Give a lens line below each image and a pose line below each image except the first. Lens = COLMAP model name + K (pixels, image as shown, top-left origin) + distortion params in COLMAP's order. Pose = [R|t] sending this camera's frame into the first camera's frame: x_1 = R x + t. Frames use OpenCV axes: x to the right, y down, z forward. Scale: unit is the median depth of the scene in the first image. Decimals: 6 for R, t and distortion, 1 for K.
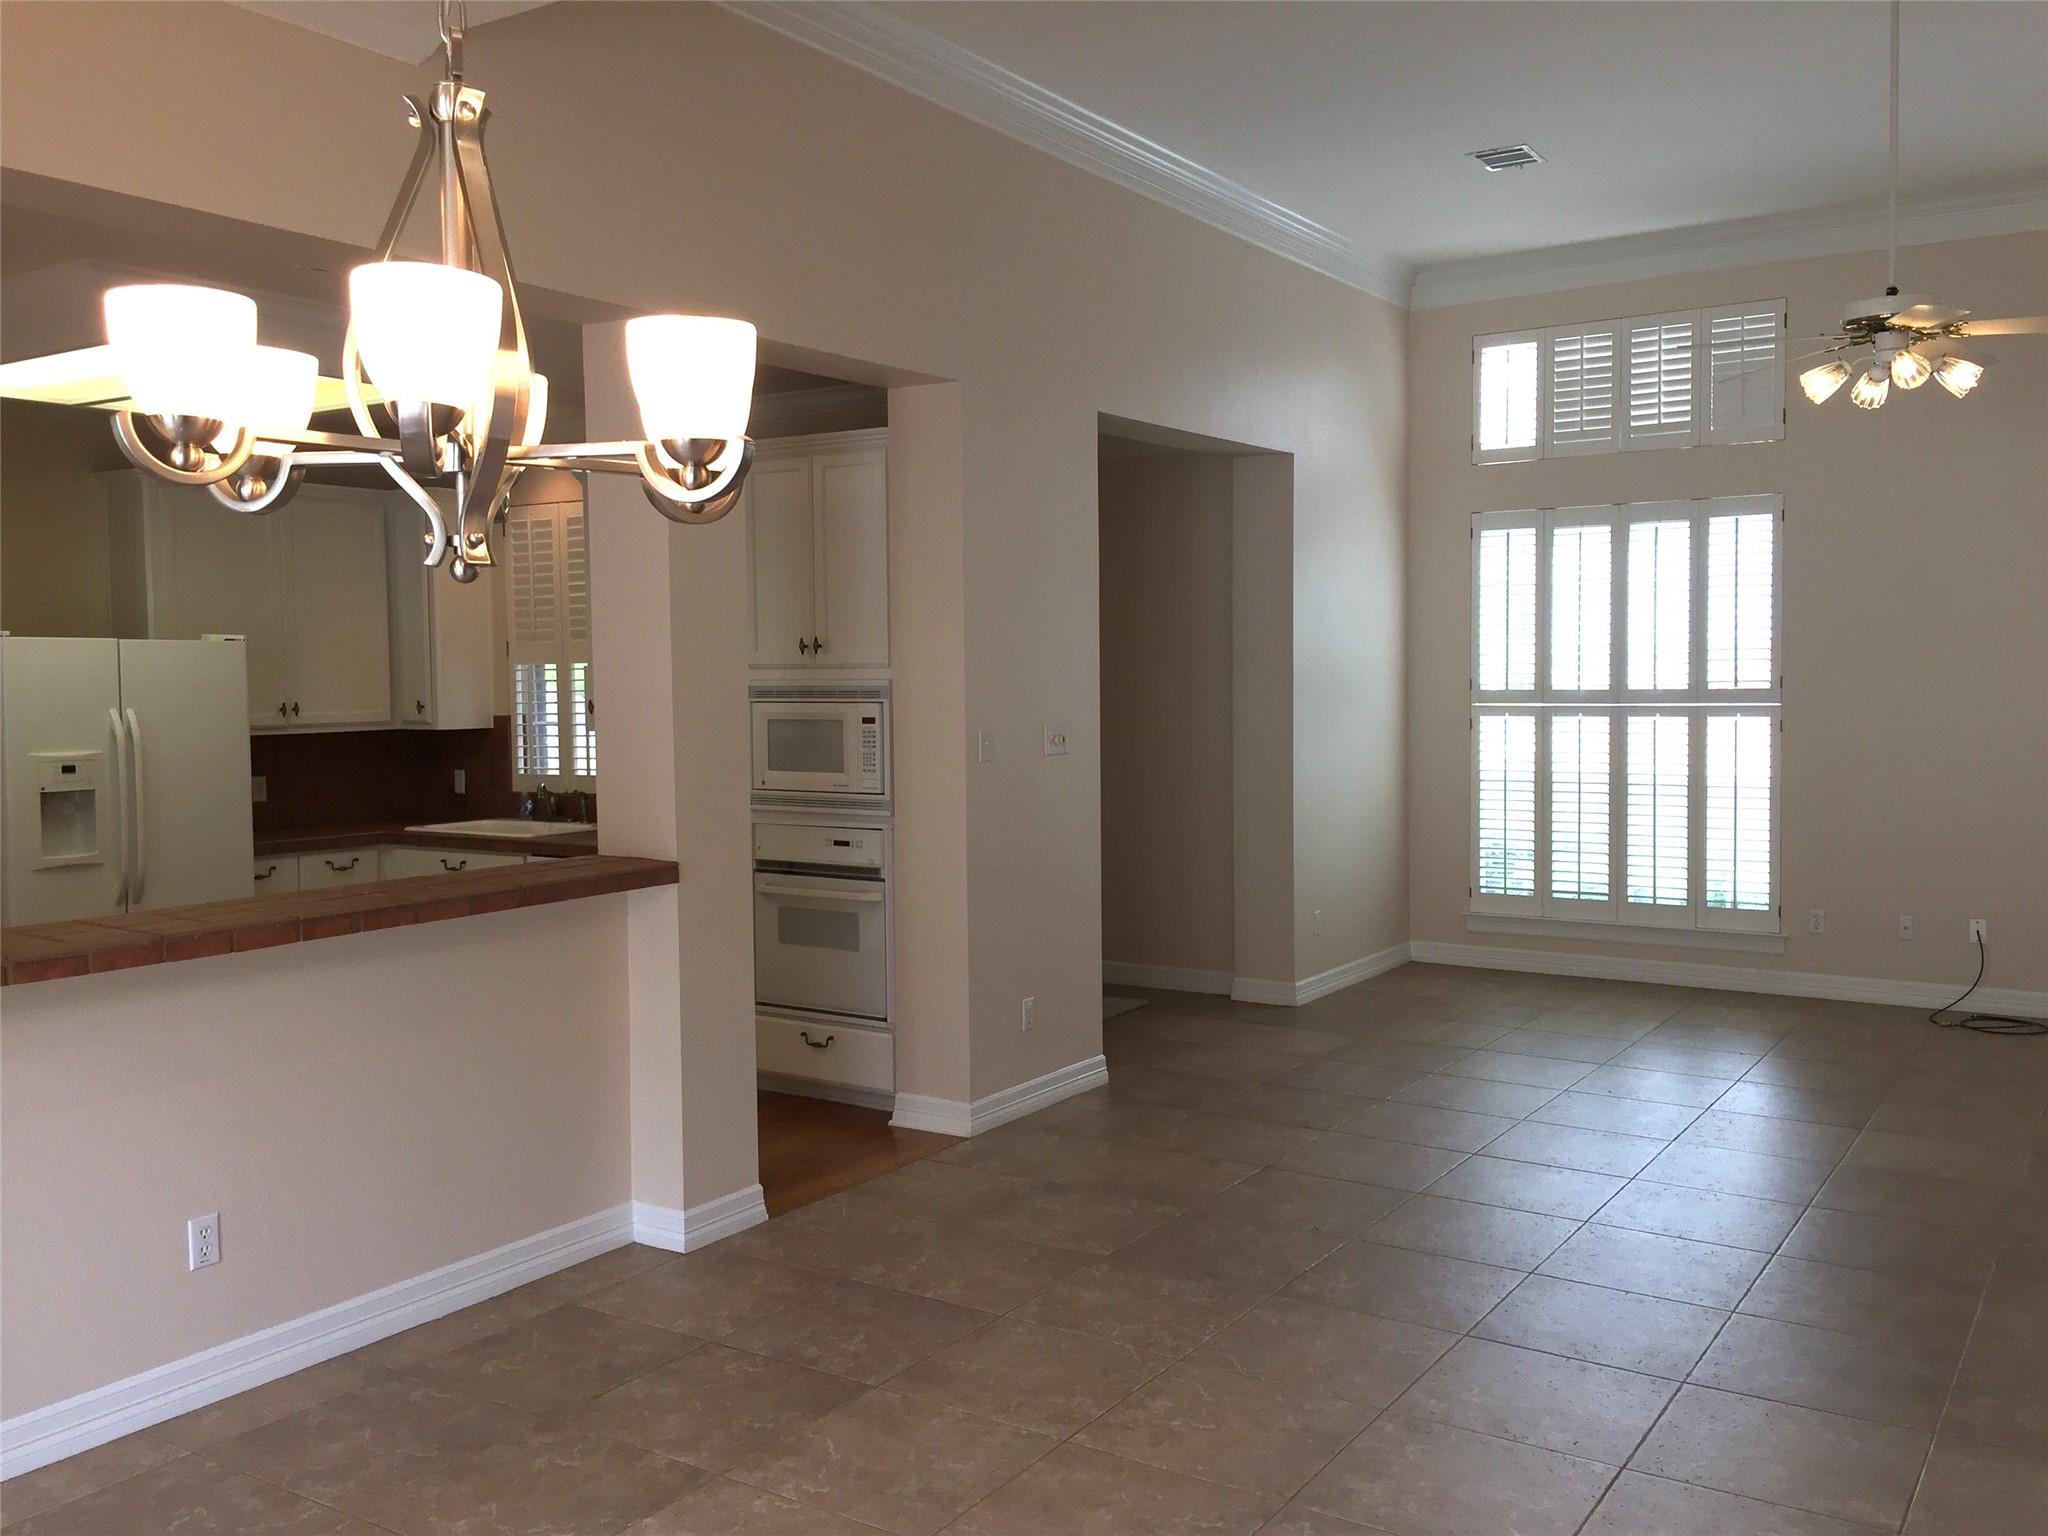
lens RADIAL K [[1767.4, 0, 1030.8], [0, 1767.4, 768.8], [0, 0, 1]] dist [0.097632, -0.117371]
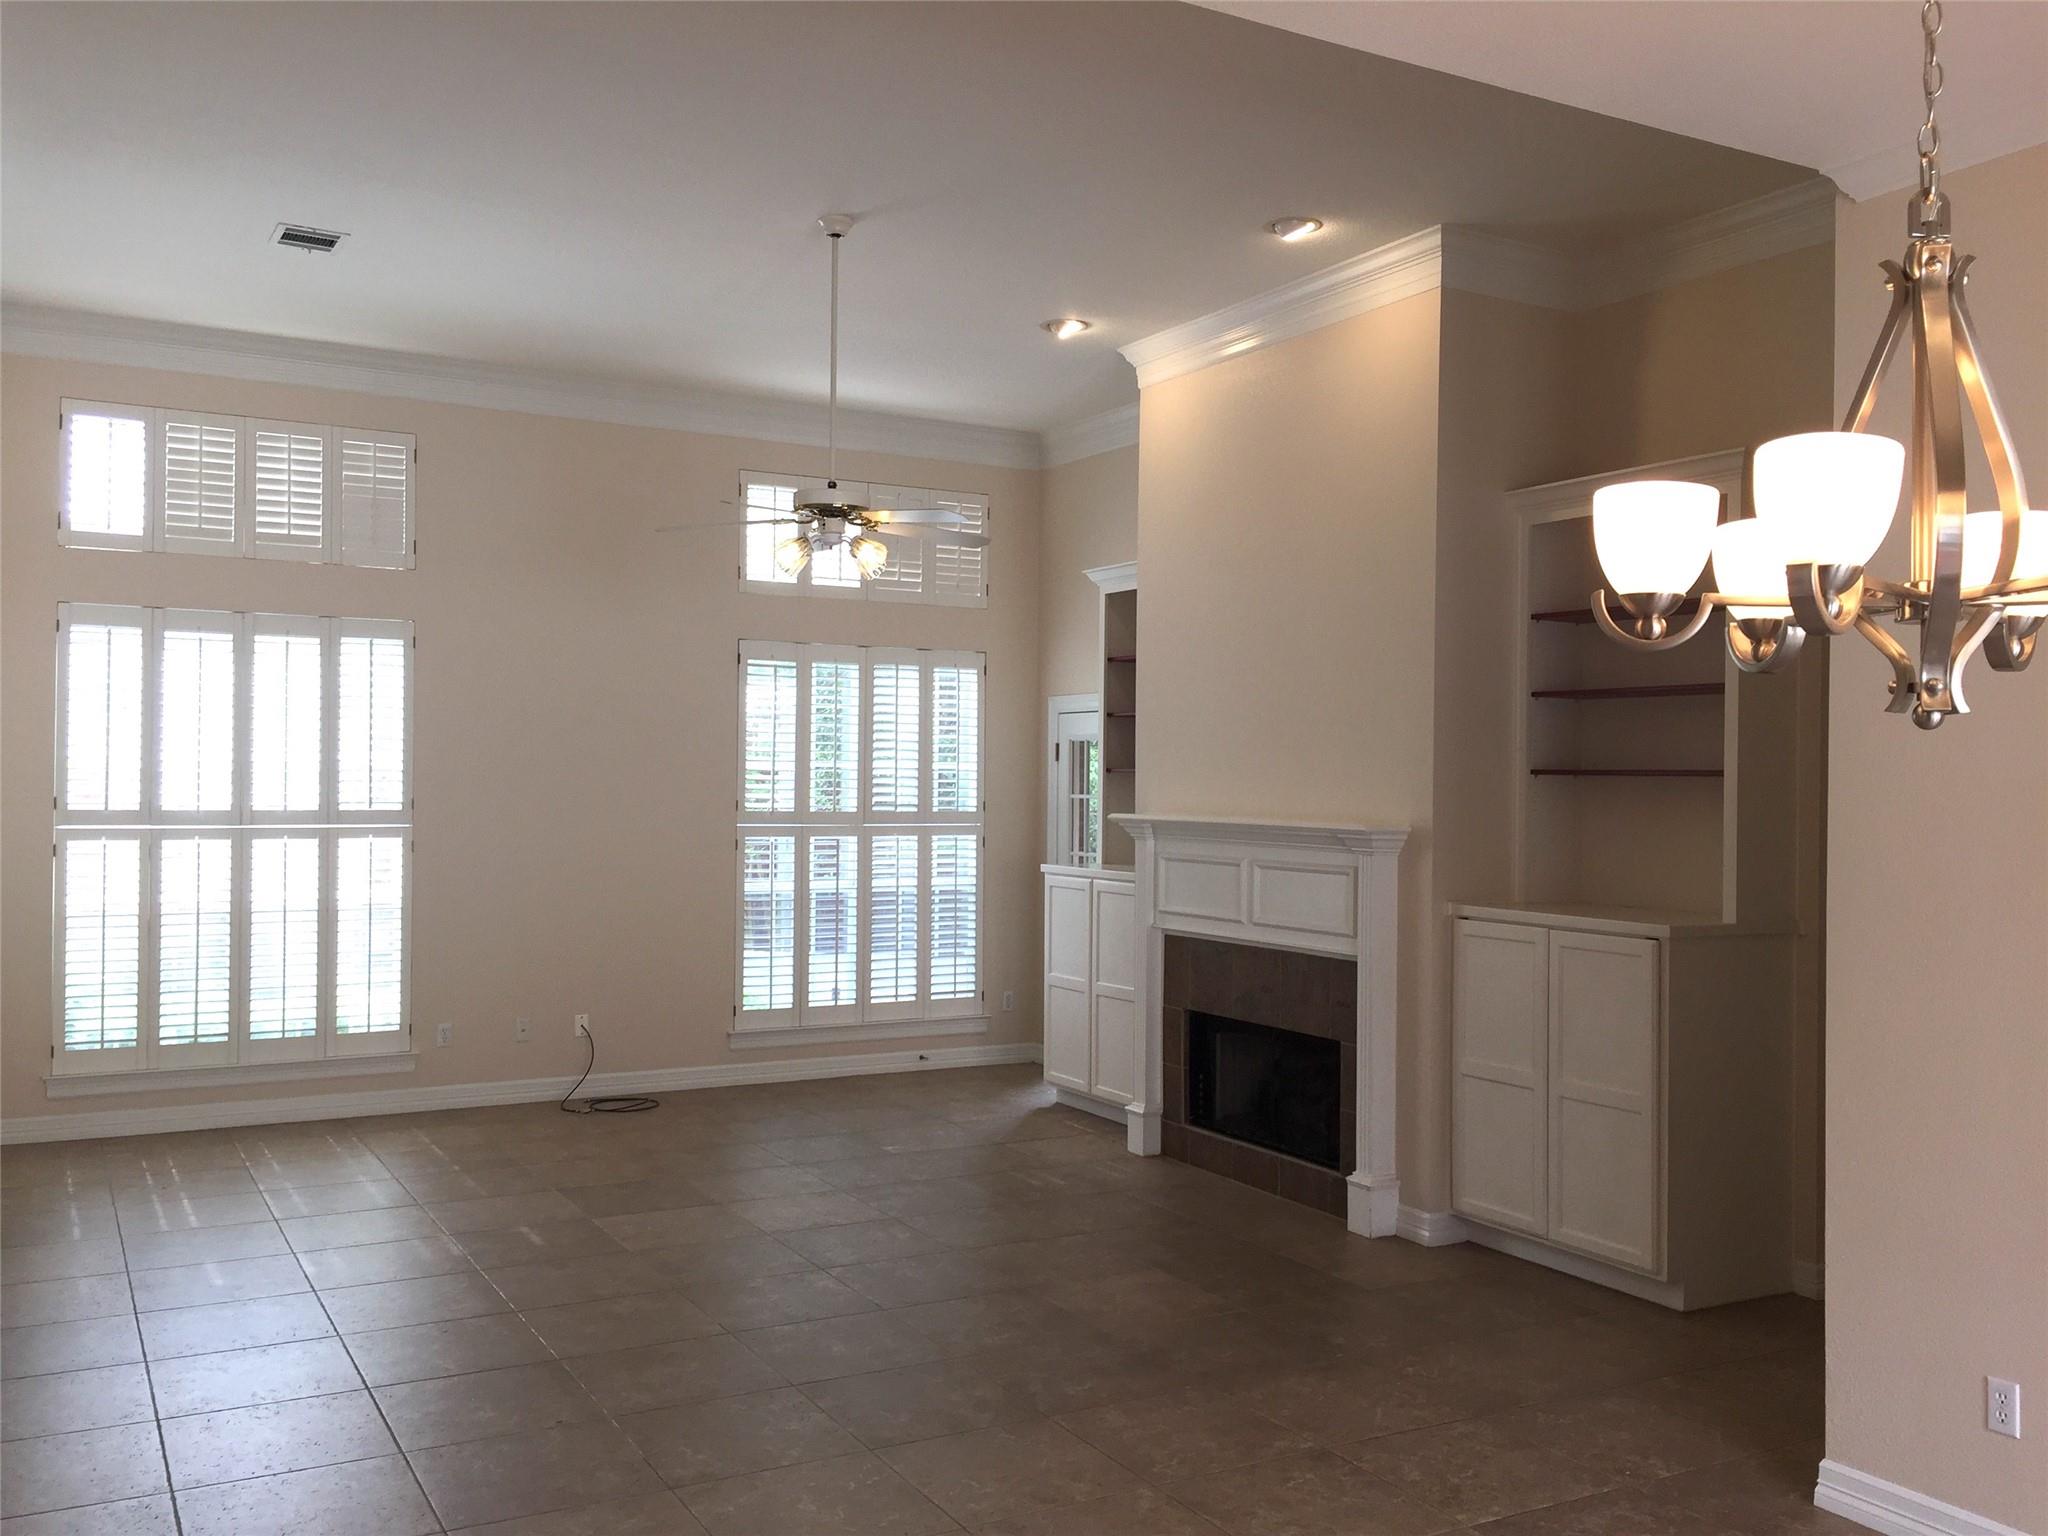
lens RADIAL K [[1767.4, 0, 1029.8], [0, 1767.4, 763.1], [0, 0, 1]] dist [0.097632, -0.117371]
pose [[0.457100, 0.025874, 0.889039, -1.379819], [0.037121, 0.998151, -0.048135, -0.039346], [-0.888640, 0.055005, 0.455295, 0.921563]]
